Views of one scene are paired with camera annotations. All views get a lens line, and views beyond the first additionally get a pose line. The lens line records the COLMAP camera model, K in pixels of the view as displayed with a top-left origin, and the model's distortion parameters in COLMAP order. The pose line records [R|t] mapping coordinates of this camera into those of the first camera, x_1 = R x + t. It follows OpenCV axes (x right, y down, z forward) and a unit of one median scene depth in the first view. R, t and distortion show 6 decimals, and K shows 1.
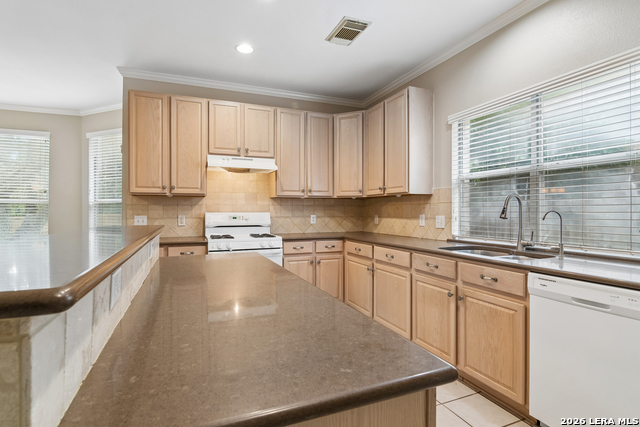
lens RADIAL K [[329.2, 0, 320.9], [0, 329.2, 212.4], [0, 0, 1]] dist [-0.011568, -0.000022]
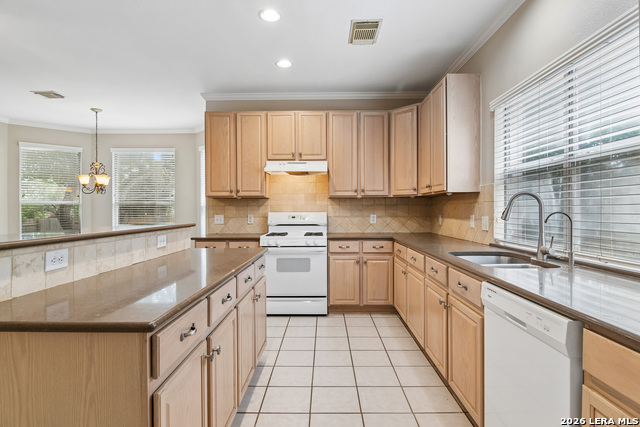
lens RADIAL K [[349.7, 0, 319.8], [0, 349.7, 212.1], [0, 0, 1]] dist [-0.008187, -0.004065]
pose [[0.916788, 0.000455, -0.399374, 0.304225], [0.000596, 0.999997, 0.002506, -0.003295], [0.399374, -0.002535, 0.916785, -0.024798]]
